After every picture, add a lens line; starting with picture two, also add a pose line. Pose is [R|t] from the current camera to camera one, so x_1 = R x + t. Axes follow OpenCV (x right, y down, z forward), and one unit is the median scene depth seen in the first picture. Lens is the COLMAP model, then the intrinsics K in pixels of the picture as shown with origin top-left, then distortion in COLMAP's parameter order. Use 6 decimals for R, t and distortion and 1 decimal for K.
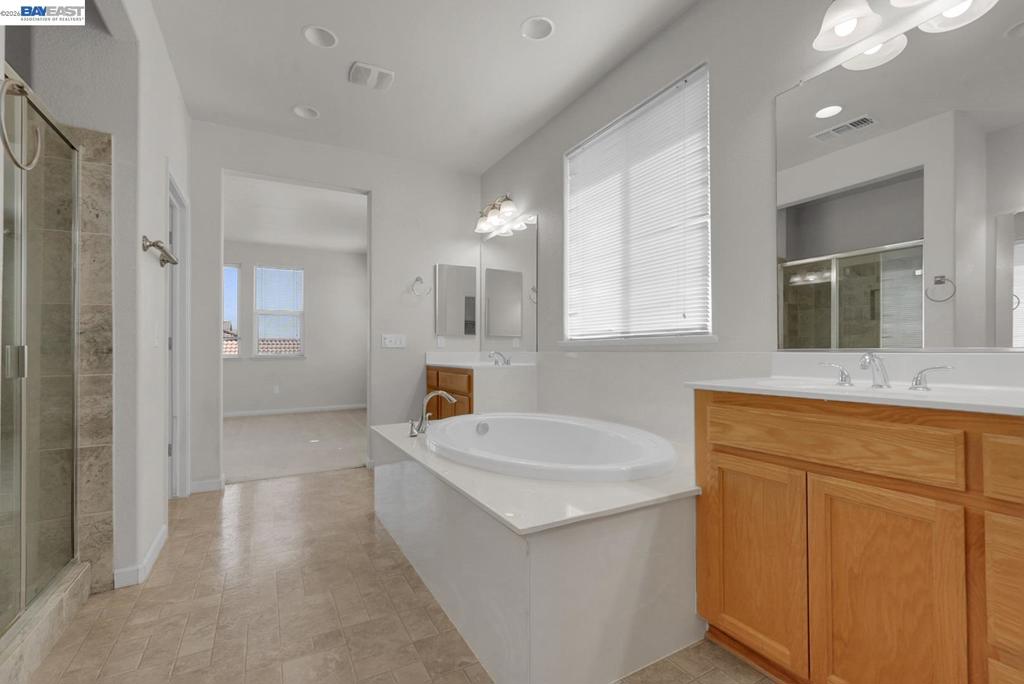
lens RADIAL K [[447.6, 0, 514.0], [0, 447.6, 346.8], [0, 0, 1]] dist [-0.006140, 0.000178]
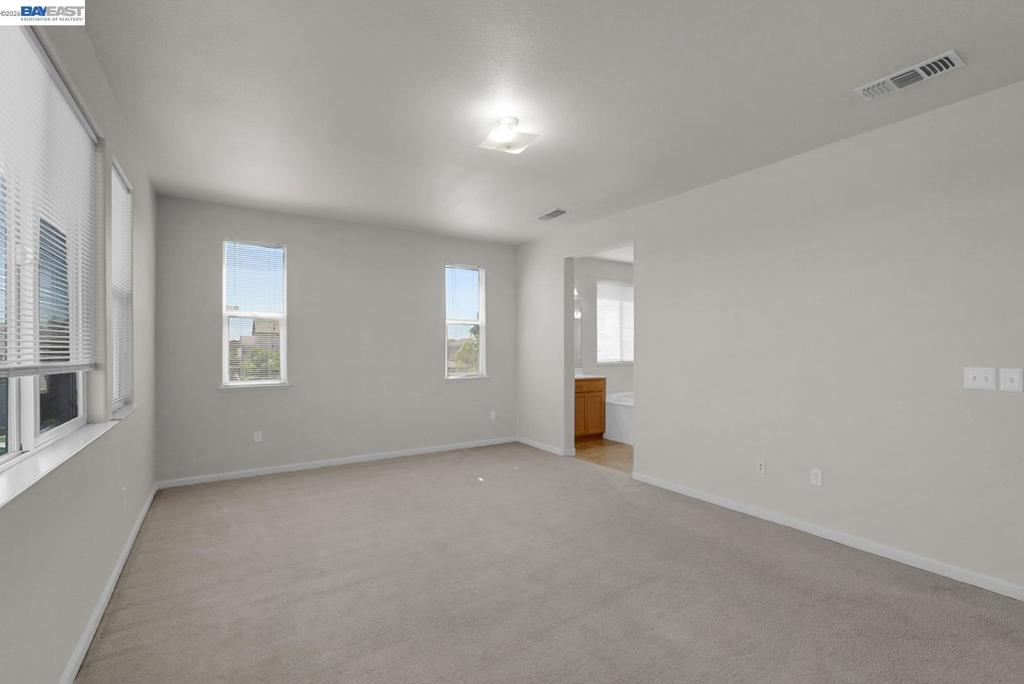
lens RADIAL K [[447.6, 0, 514.0], [0, 447.6, 346.8], [0, 0, 1]] dist [-0.006140, 0.000178]
pose [[-0.074588, 0.003679, 0.997208, -2.224098], [-0.016958, 0.999844, -0.004958, -0.080016], [-0.997070, -0.017280, -0.074514, 1.676910]]
